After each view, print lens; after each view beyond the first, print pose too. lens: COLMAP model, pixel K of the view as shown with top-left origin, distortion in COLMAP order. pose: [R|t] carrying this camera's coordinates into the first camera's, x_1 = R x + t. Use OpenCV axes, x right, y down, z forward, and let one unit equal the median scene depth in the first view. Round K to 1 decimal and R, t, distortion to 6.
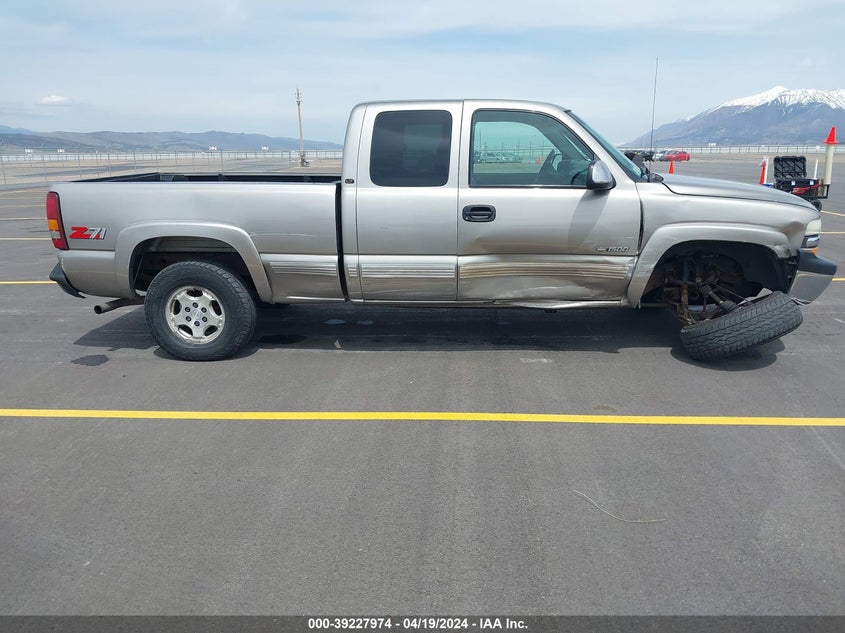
lens RADIAL K [[675.7, 0, 422.5], [0, 675.7, 316.5], [0, 0, 1]] dist [0.013741, 0.000487]
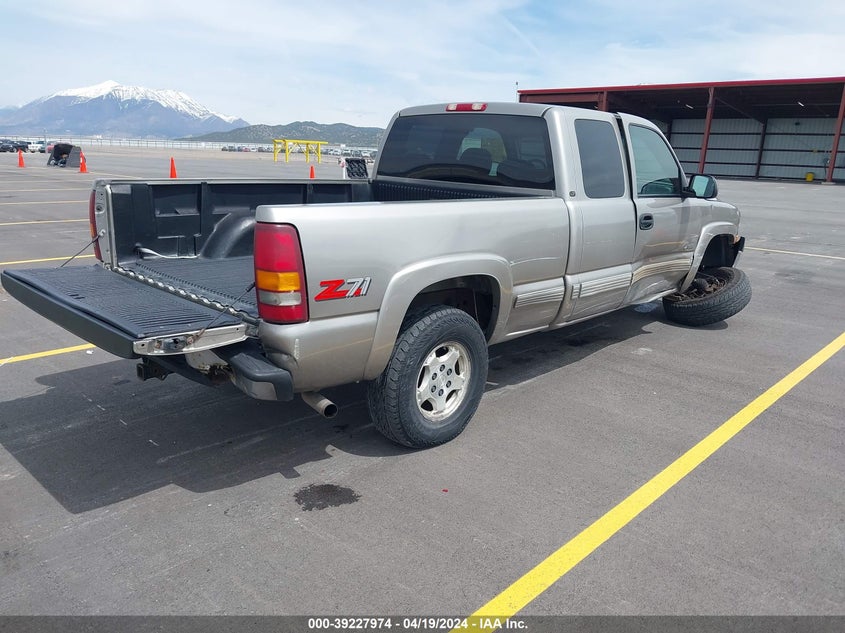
lens RADIAL K [[671.2, 0, 422.5], [0, 671.2, 316.5], [0, 0, 1]] dist [0.062802, -0.125792]
pose [[0.636780, -0.157230, 0.754844, -0.927832], [0.148213, 0.985691, 0.080283, -0.138892], [-0.756666, 0.060756, 0.650972, 0.563801]]
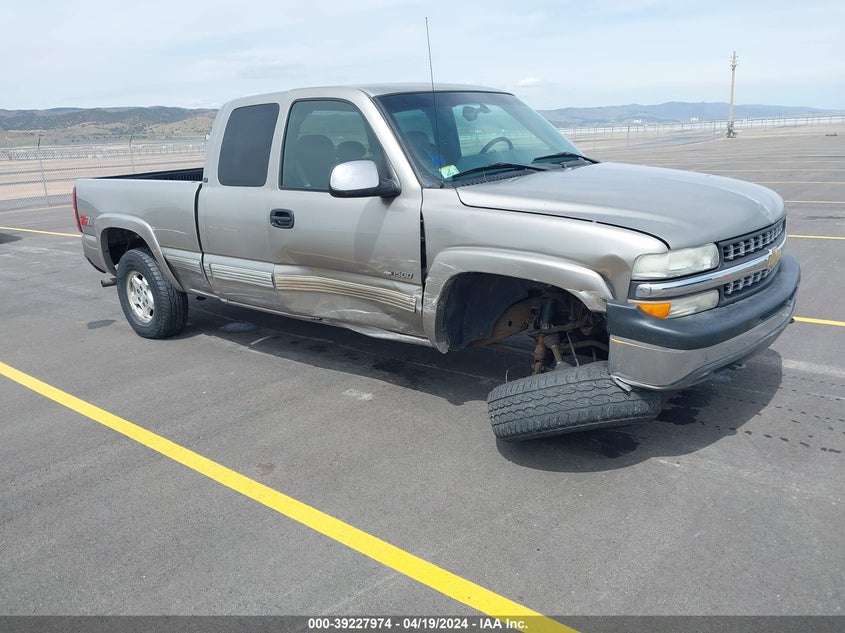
lens RADIAL K [[671.2, 0, 422.5], [0, 671.2, 316.5], [0, 0, 1]] dist [0.062802, -0.125792]
pose [[0.808008, 0.128773, -0.574926, 0.730039], [-0.106111, 0.991672, 0.072986, -0.105311], [0.579537, 0.002033, 0.814943, 0.372832]]
